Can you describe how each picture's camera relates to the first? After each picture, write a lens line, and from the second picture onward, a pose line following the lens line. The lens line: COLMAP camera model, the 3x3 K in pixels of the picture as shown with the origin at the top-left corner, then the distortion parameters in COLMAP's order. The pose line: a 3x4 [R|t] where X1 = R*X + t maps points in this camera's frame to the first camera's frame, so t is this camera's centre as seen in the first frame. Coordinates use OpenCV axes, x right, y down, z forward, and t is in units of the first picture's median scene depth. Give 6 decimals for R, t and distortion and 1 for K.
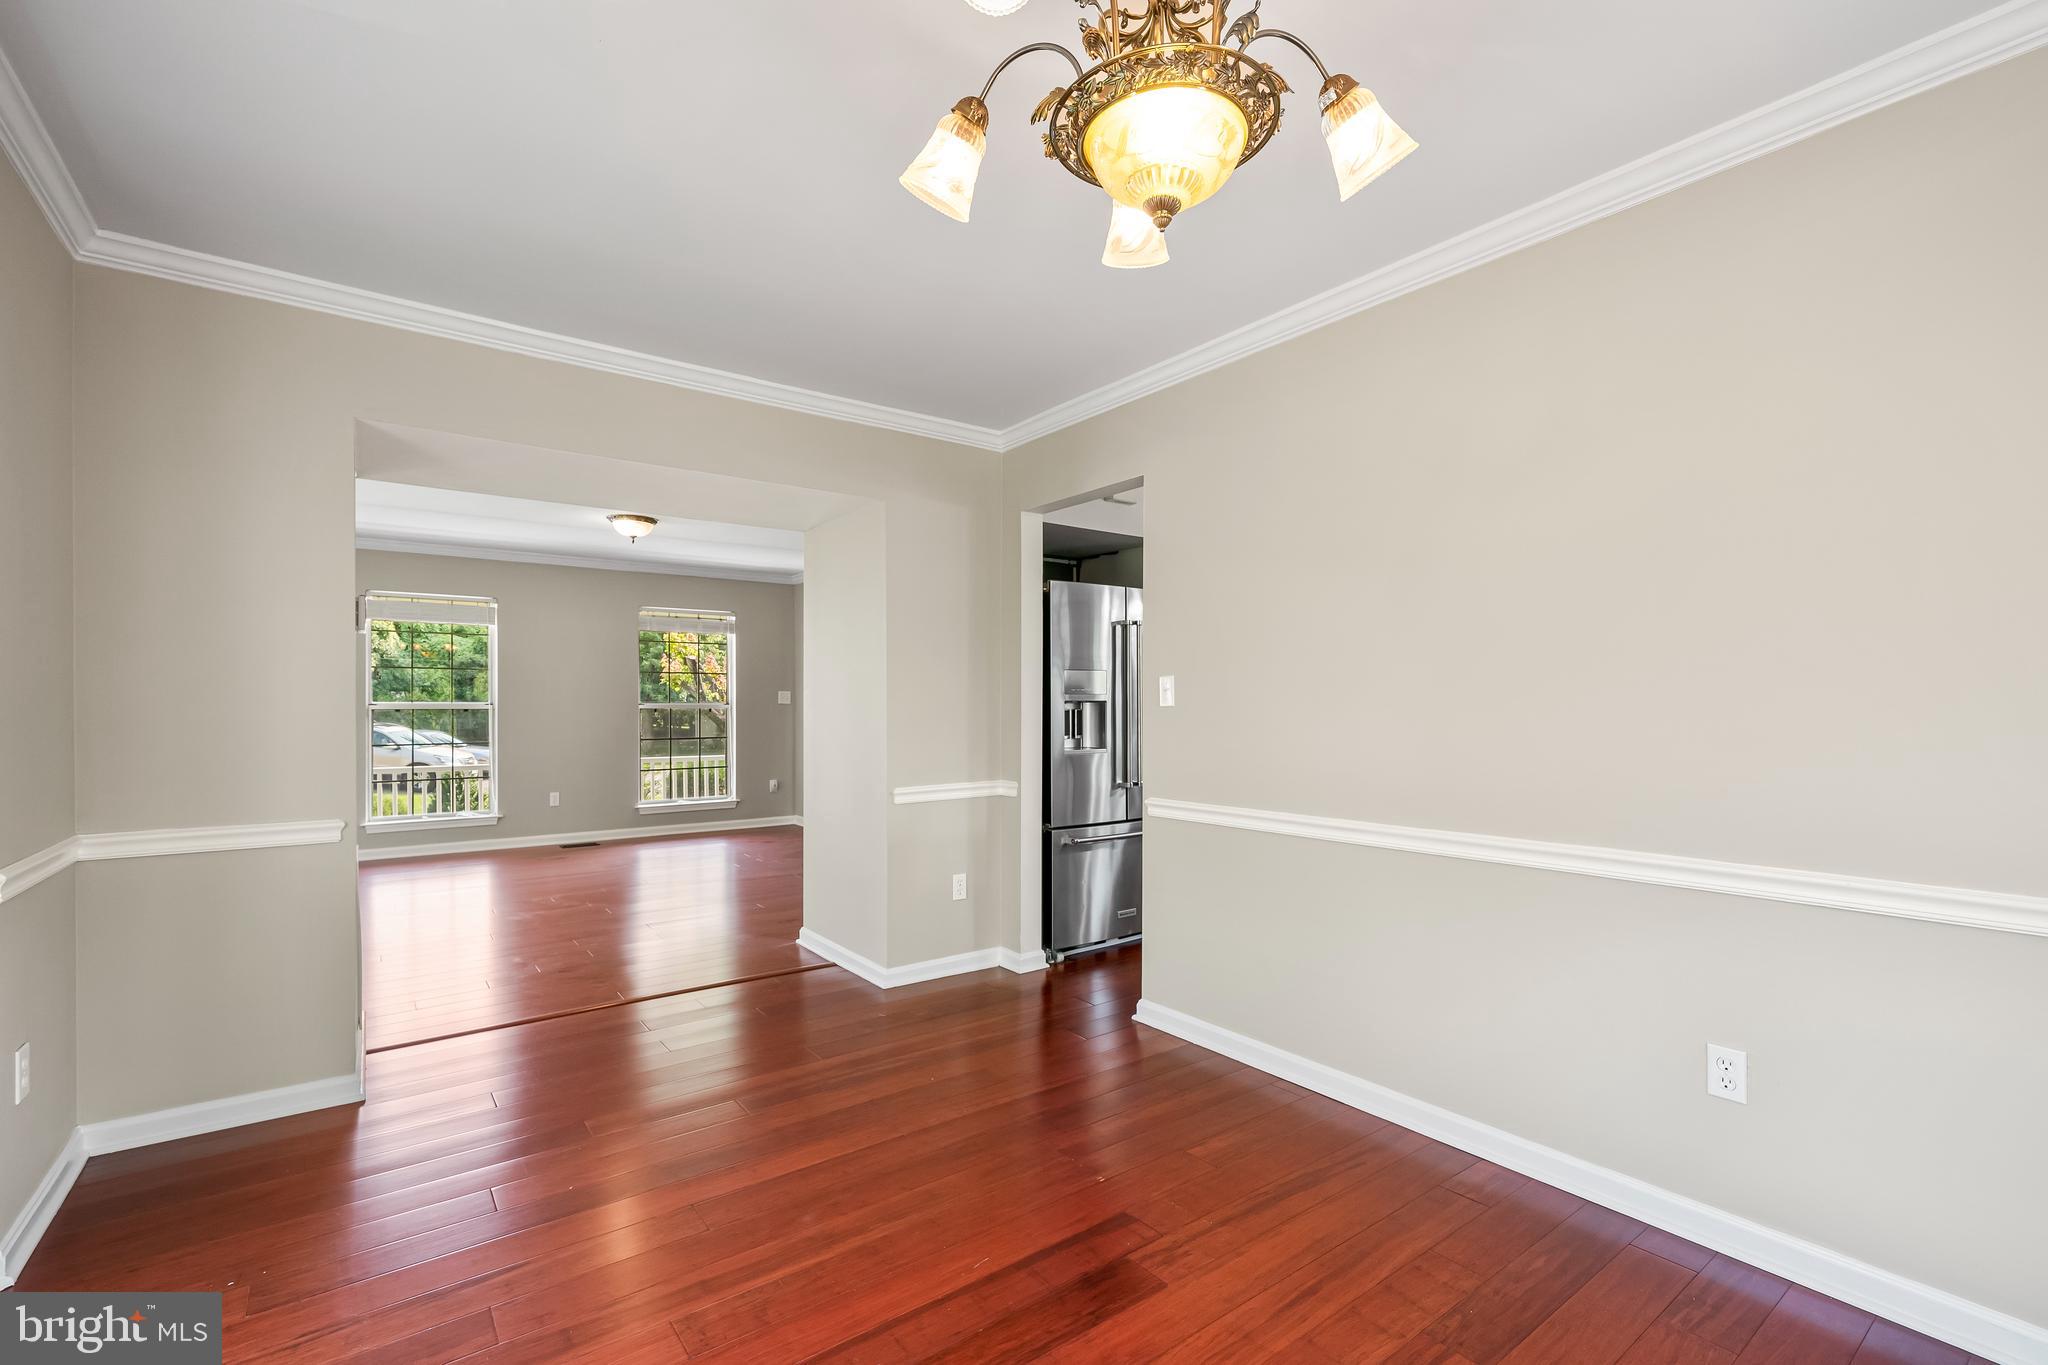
lens RADIAL K [[873.7, 0, 1018.2], [0, 873.7, 692.6], [0, 0, 1]] dist [-0.001068, -0.000376]
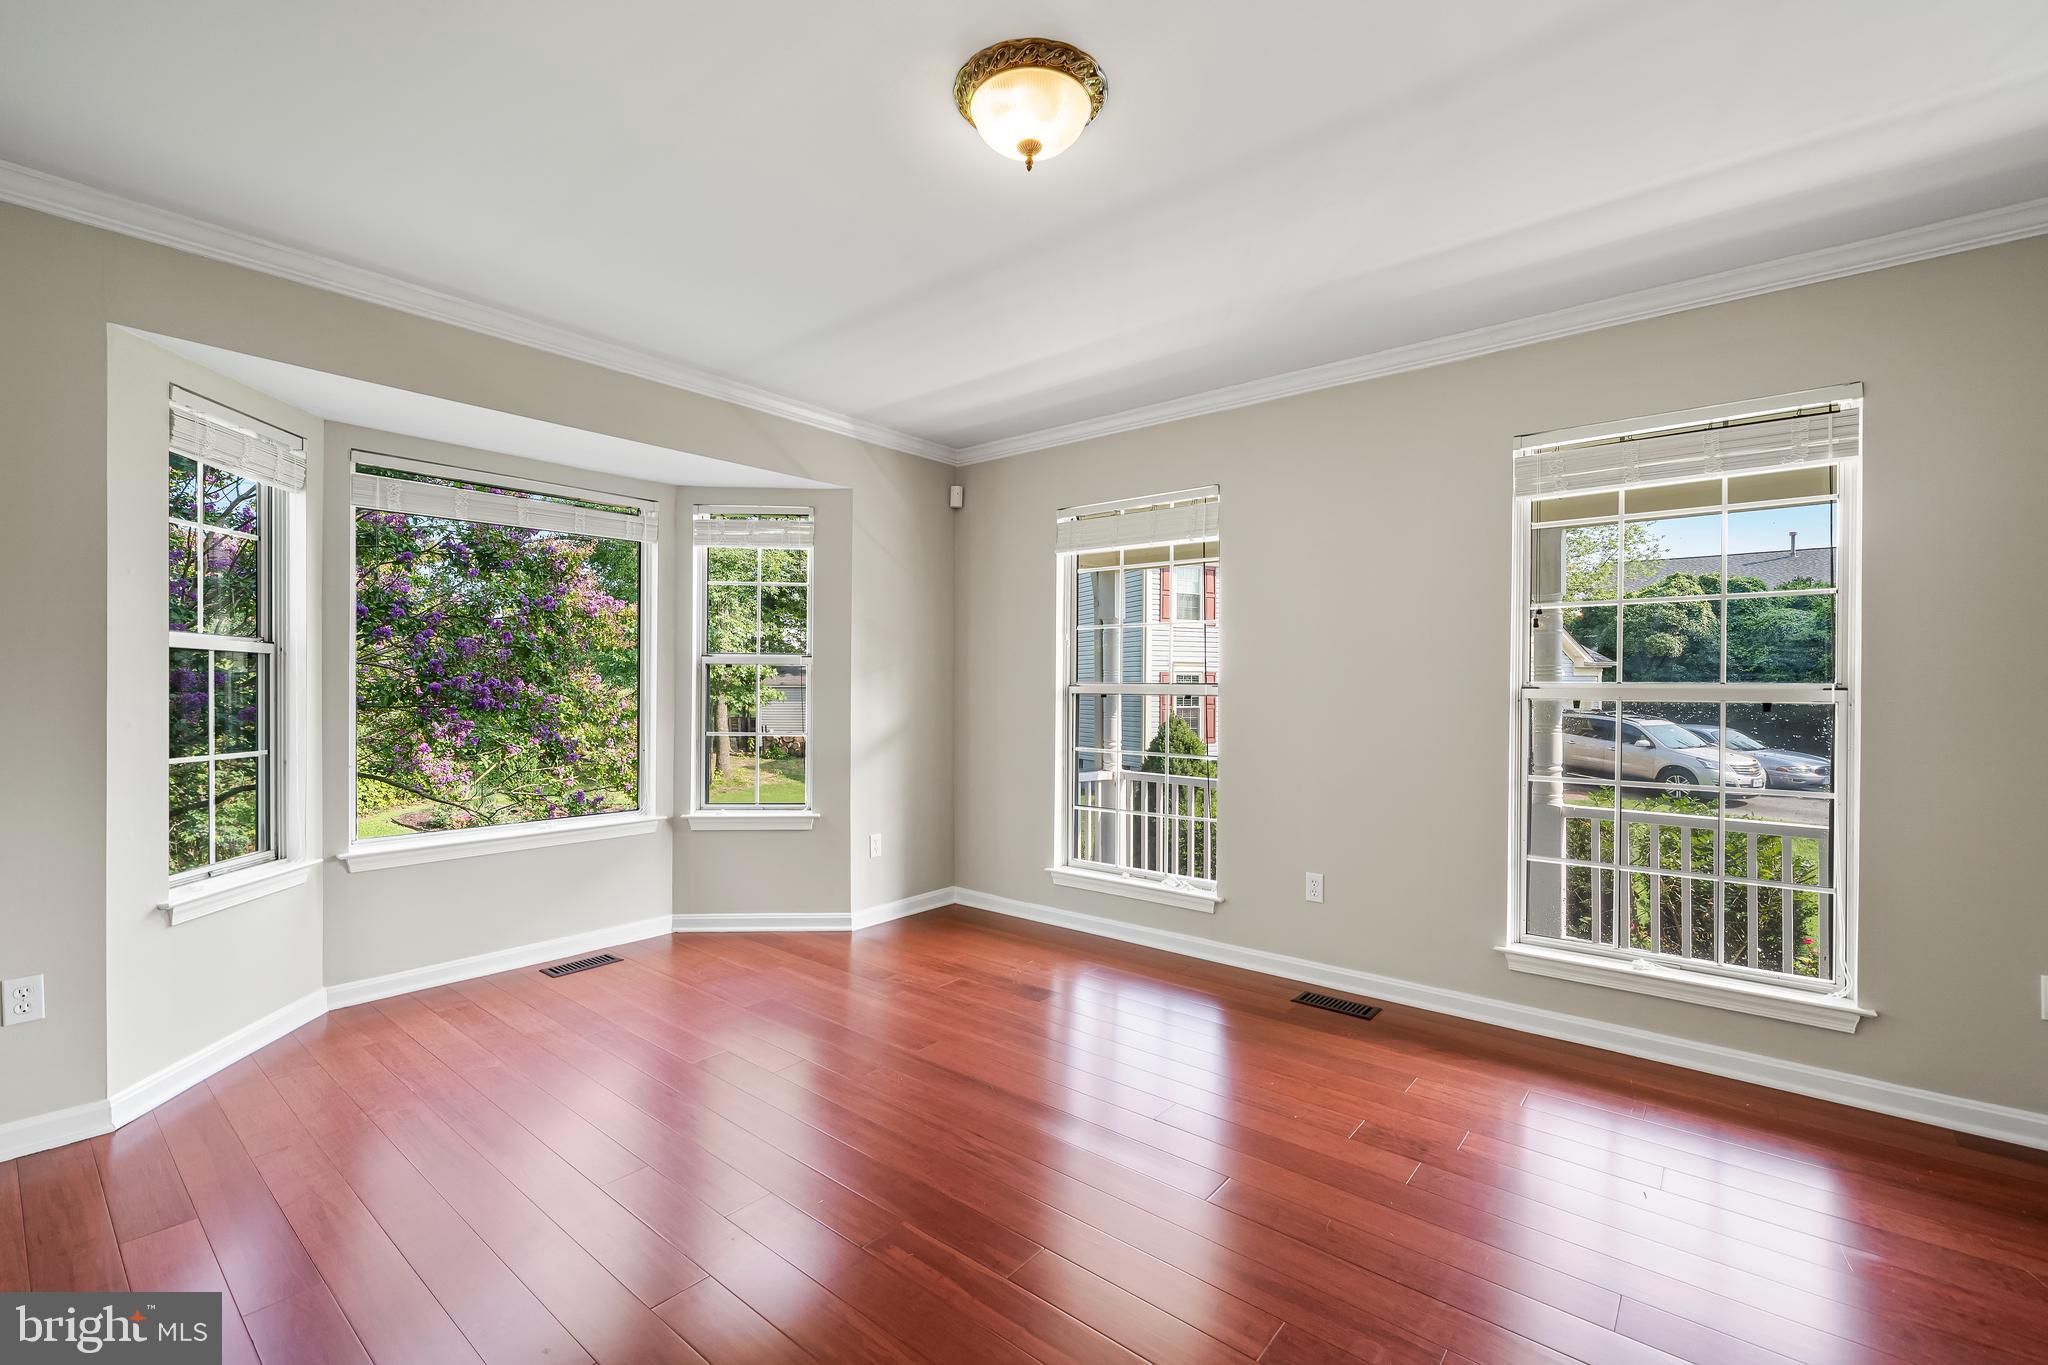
lens RADIAL K [[873.7, 0, 984.2], [0, 873.7, 687.4], [0, 0, 1]] dist [-0.001068, -0.000376]
pose [[0.205225, 0.000011, -0.978715, -0.030242], [0.005633, 0.999983, 0.001193, 0.003474], [0.978699, -0.005757, 0.205221, 0.209890]]
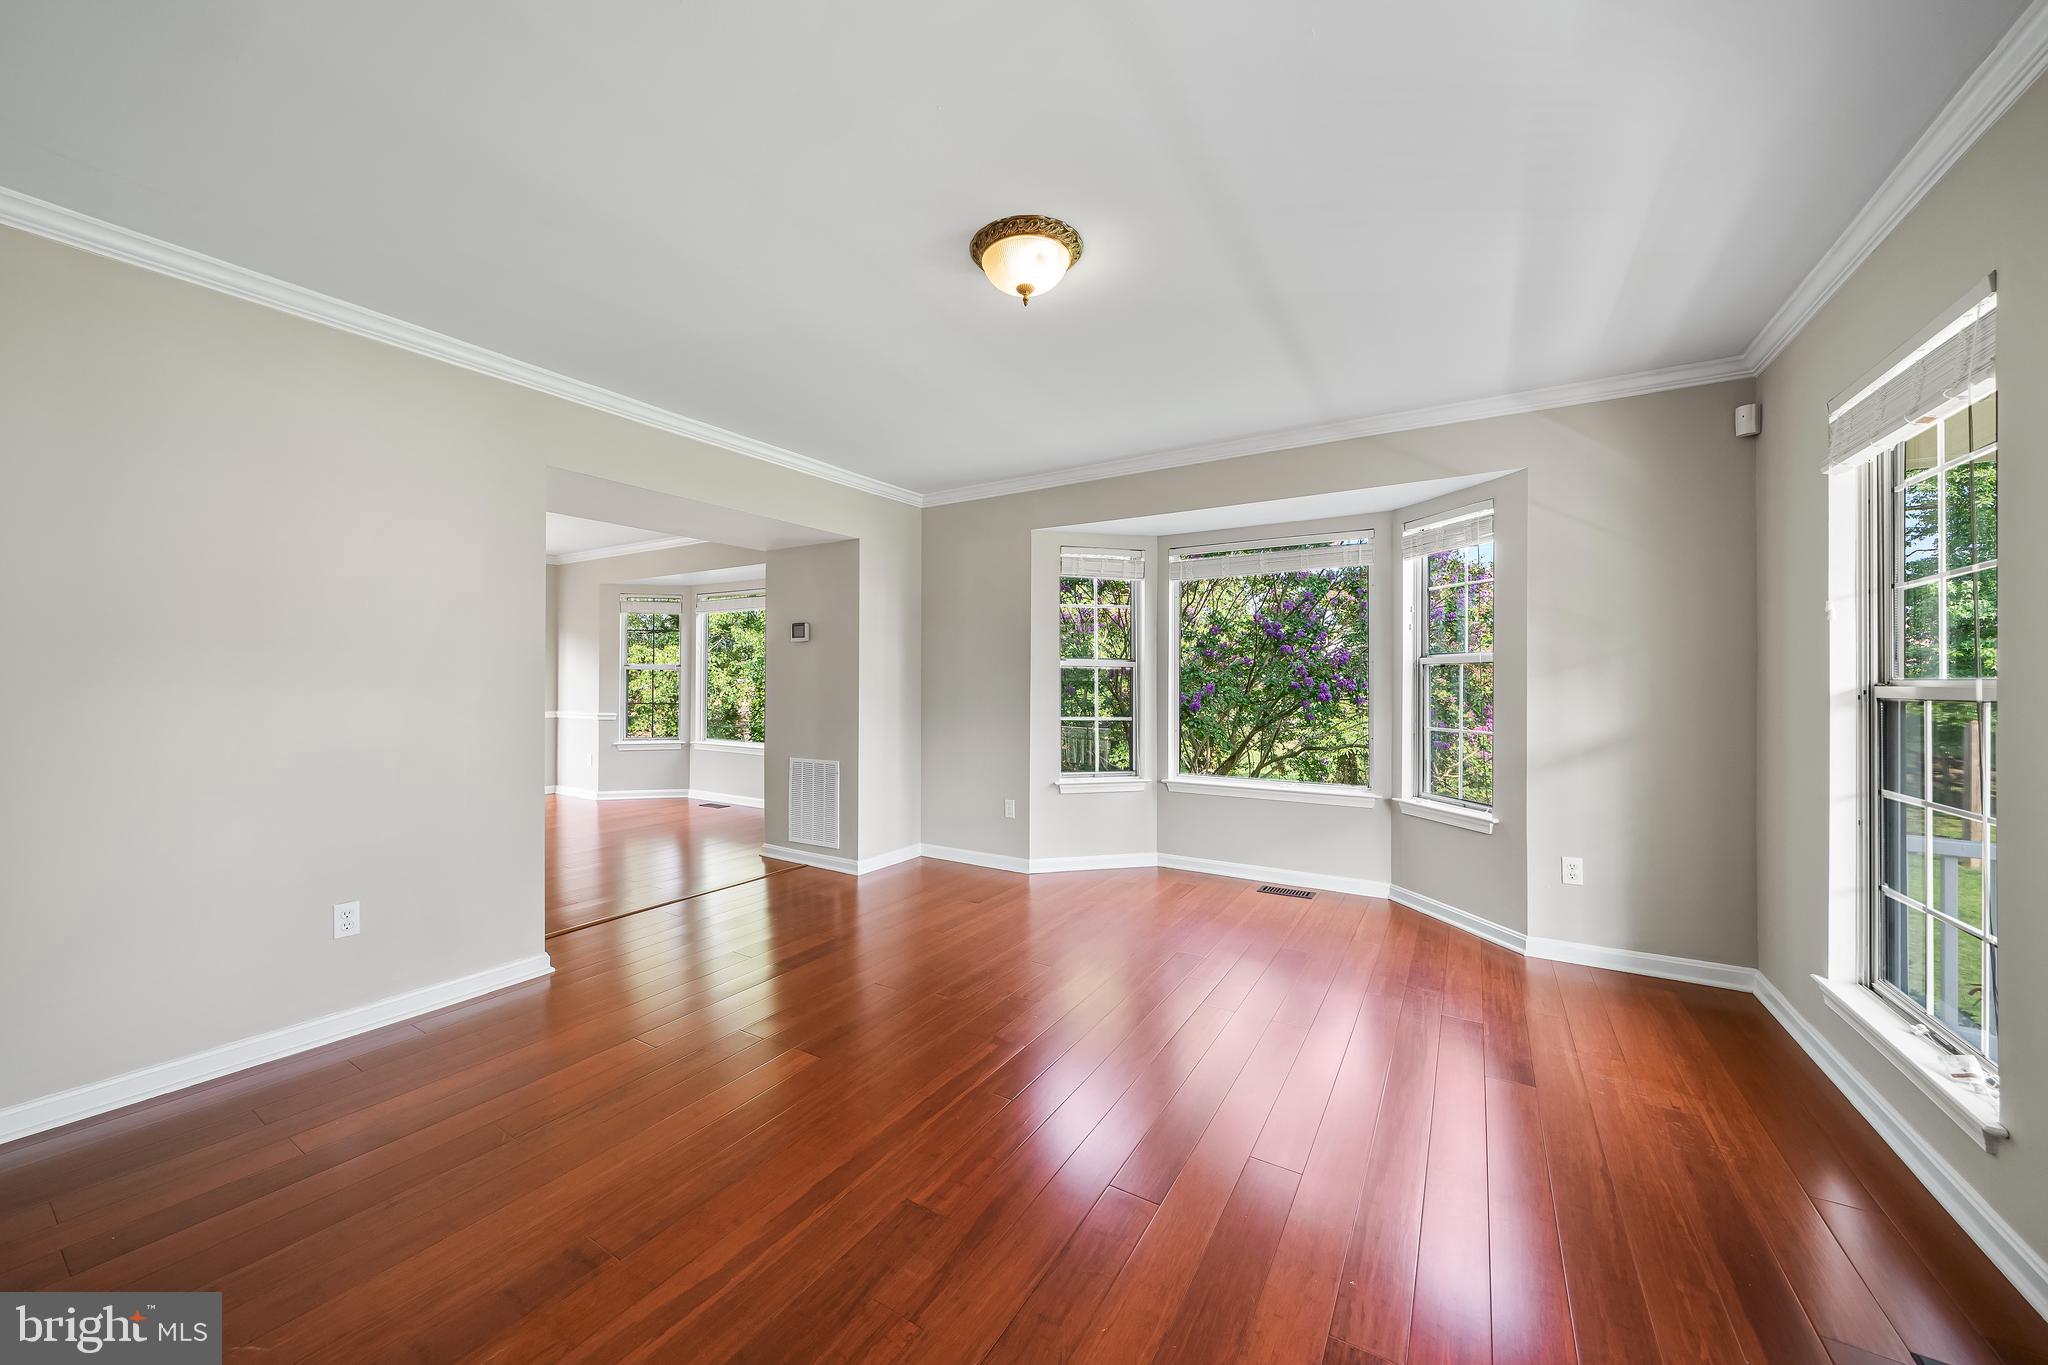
lens RADIAL K [[732.2, 0, 1026.6], [0, 732.2, 677.3], [0, 0, 1]] dist [-0.001497, -0.000181]
pose [[-0.930019, -0.008199, -0.367419, -0.071218], [-0.002569, 0.999872, -0.015810, 0.004182], [0.367502, -0.013760, -0.929921, 0.304963]]
